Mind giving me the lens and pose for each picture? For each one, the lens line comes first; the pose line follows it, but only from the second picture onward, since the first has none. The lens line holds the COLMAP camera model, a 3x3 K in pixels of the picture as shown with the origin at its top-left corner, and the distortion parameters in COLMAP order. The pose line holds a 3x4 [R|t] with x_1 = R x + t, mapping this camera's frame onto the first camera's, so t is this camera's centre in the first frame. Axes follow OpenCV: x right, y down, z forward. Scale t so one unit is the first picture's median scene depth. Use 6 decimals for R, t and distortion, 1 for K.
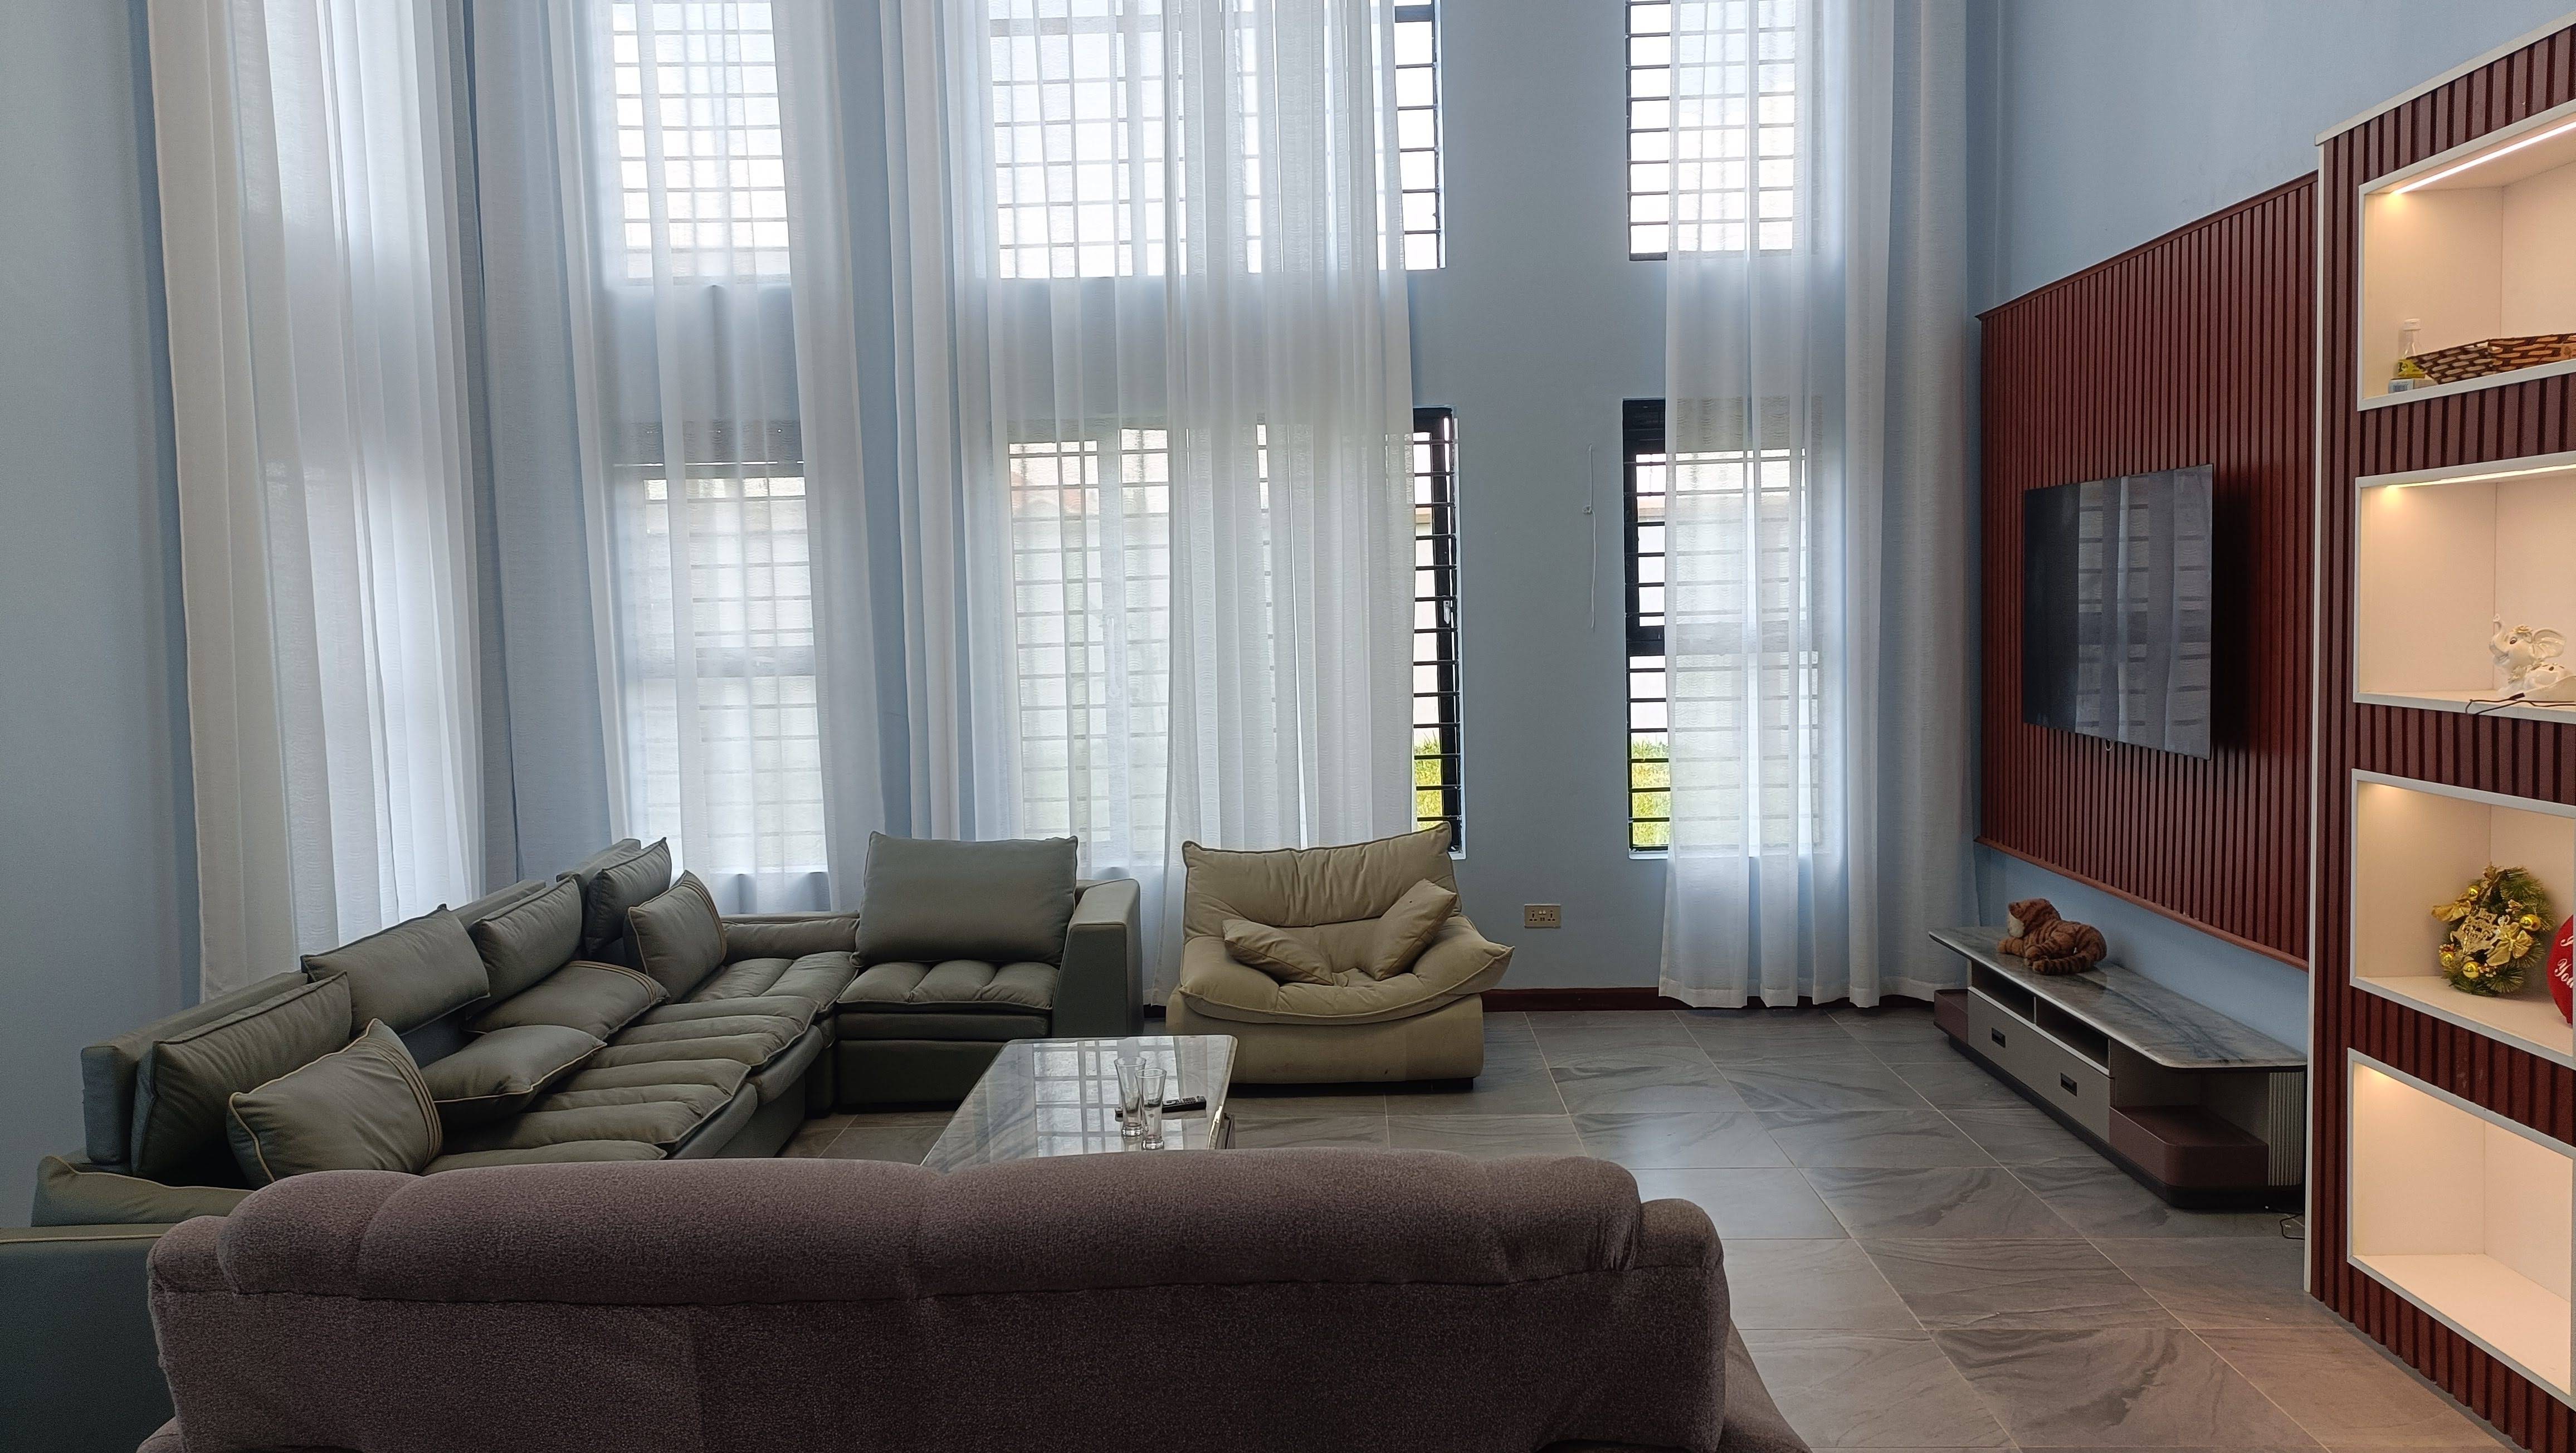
lens RADIAL K [[1865.0, 0, 1302.2], [0, 1865.0, 710.8], [0, 0, 1]] dist [0.062589, -0.059411]
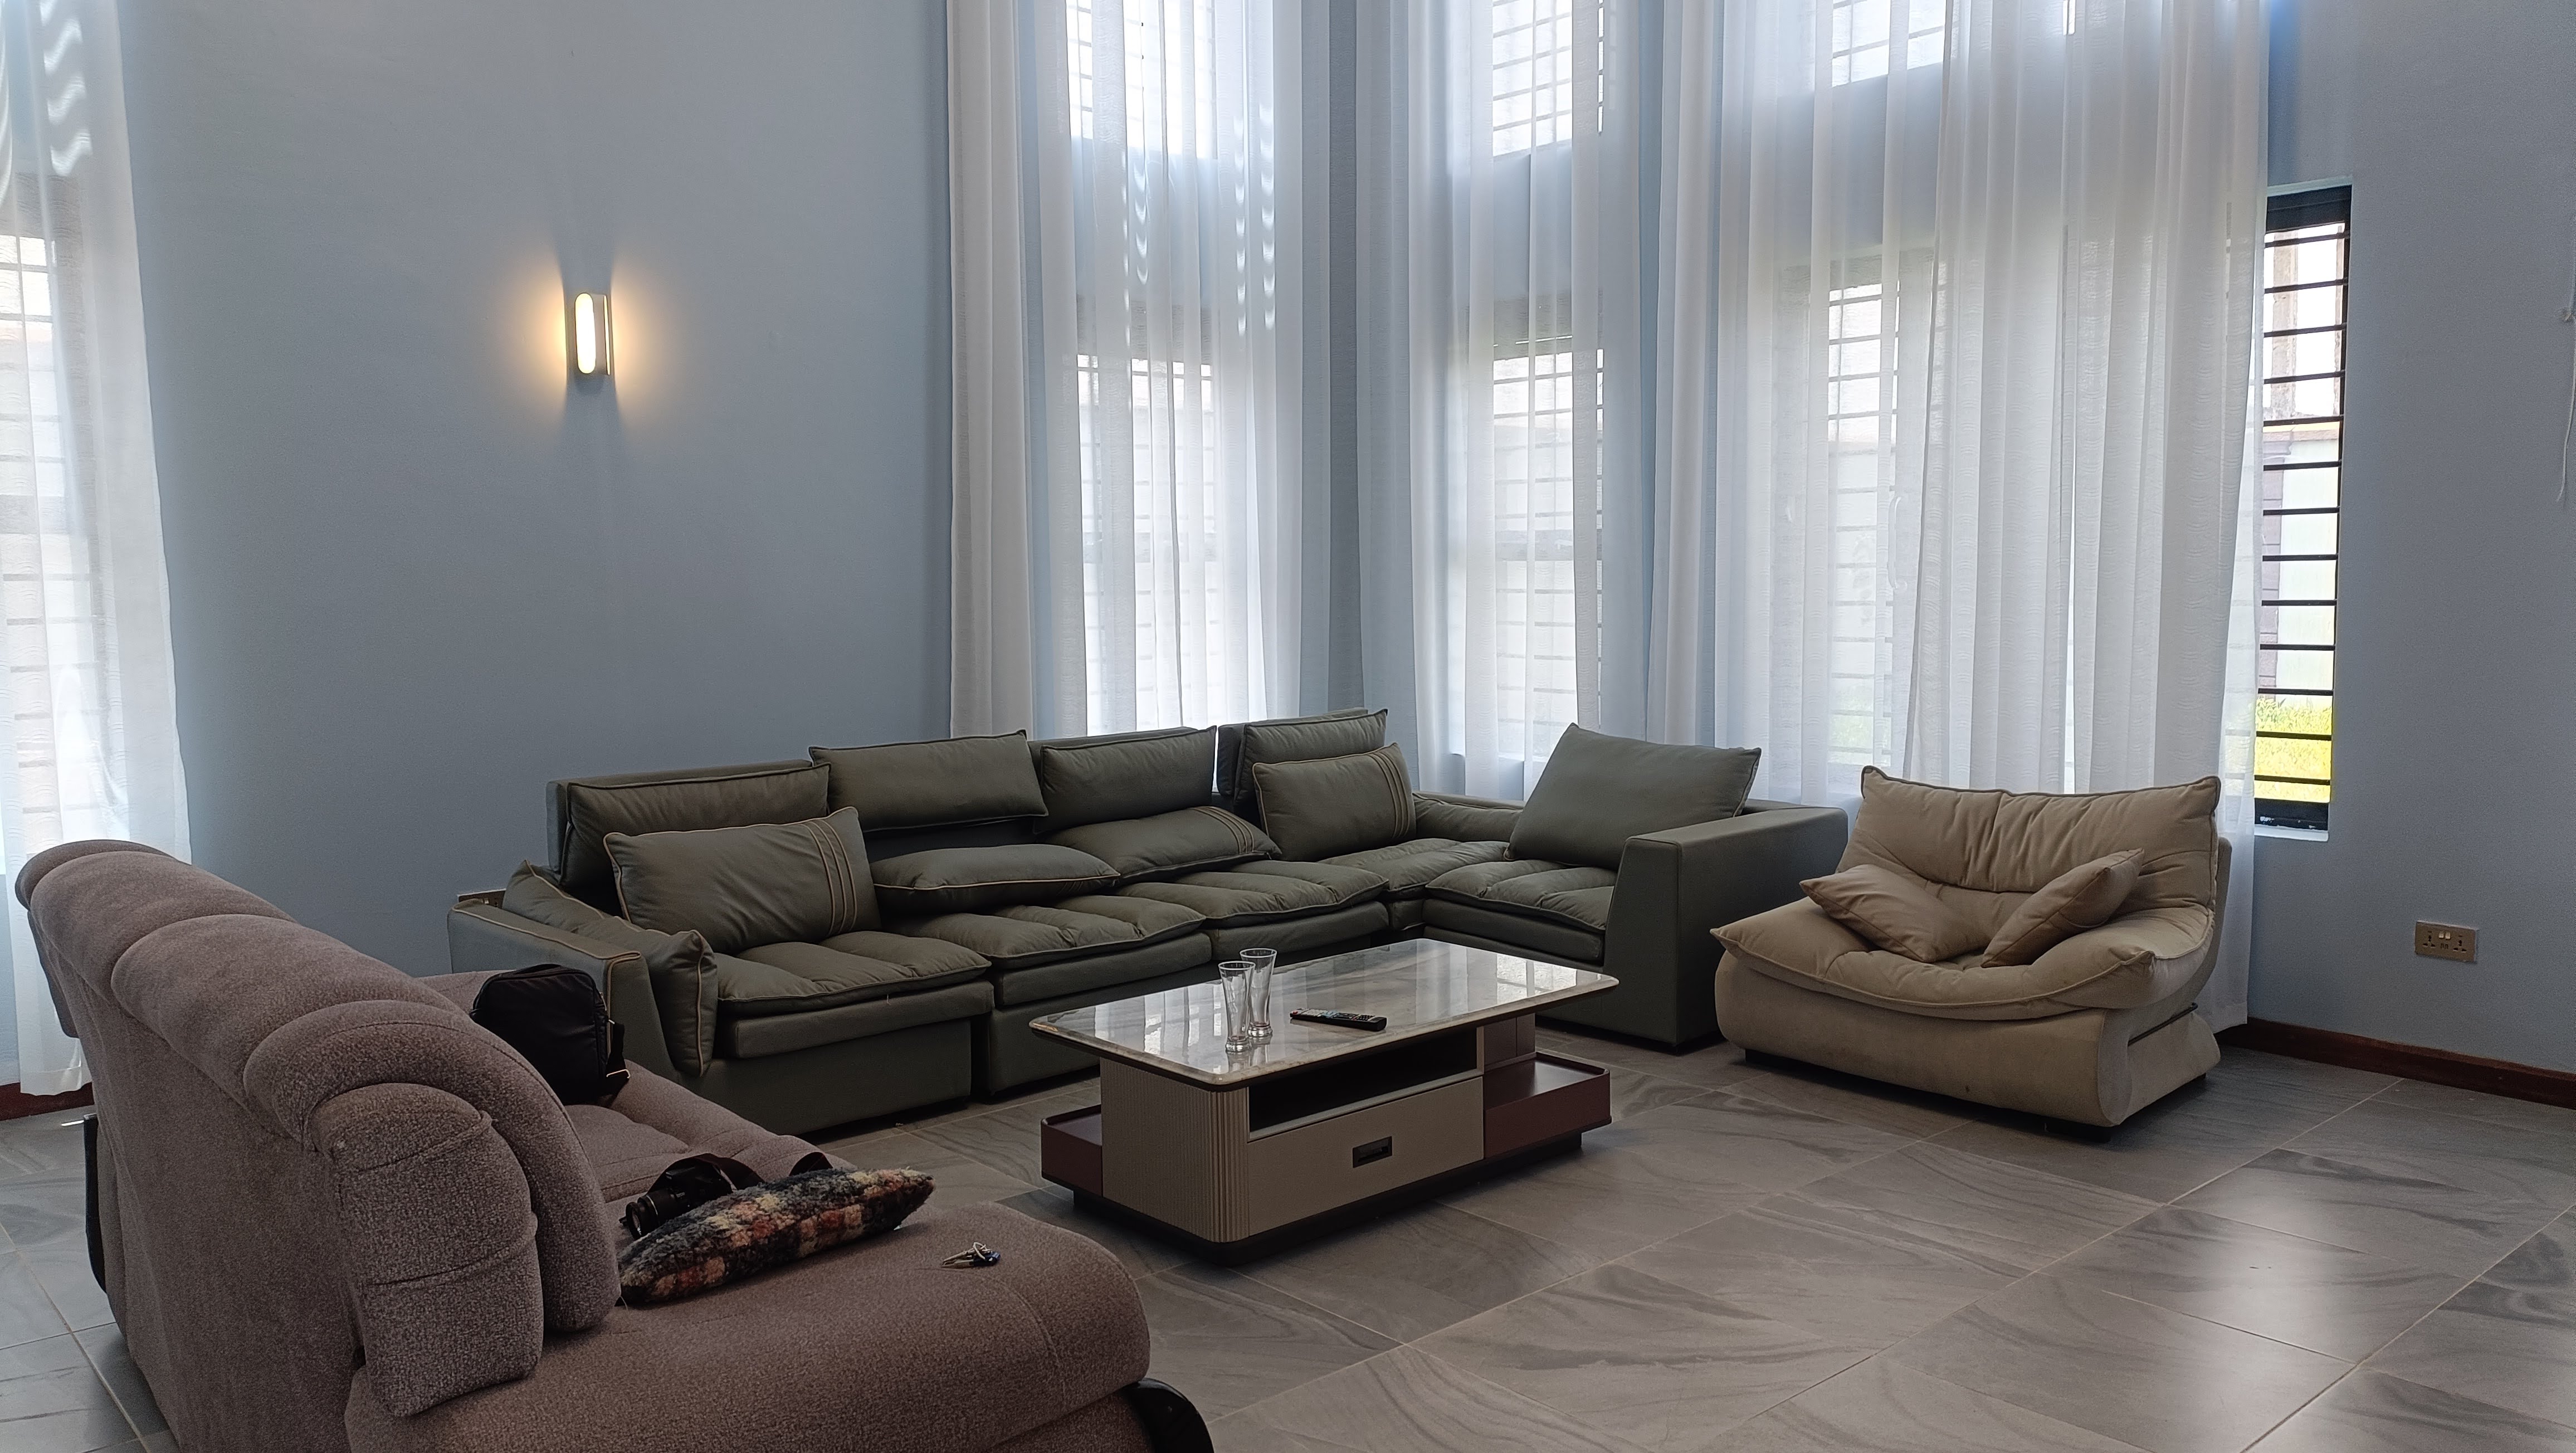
lens RADIAL K [[1865.0, 0, 1302.2], [0, 1865.0, 710.8], [0, 0, 1]] dist [0.062589, -0.059411]
pose [[0.687408, 0.076746, -0.722205, 0.339117], [-0.056411, 0.997039, 0.052259, 0.016618], [0.724077, 0.004817, 0.689702, 0.251578]]
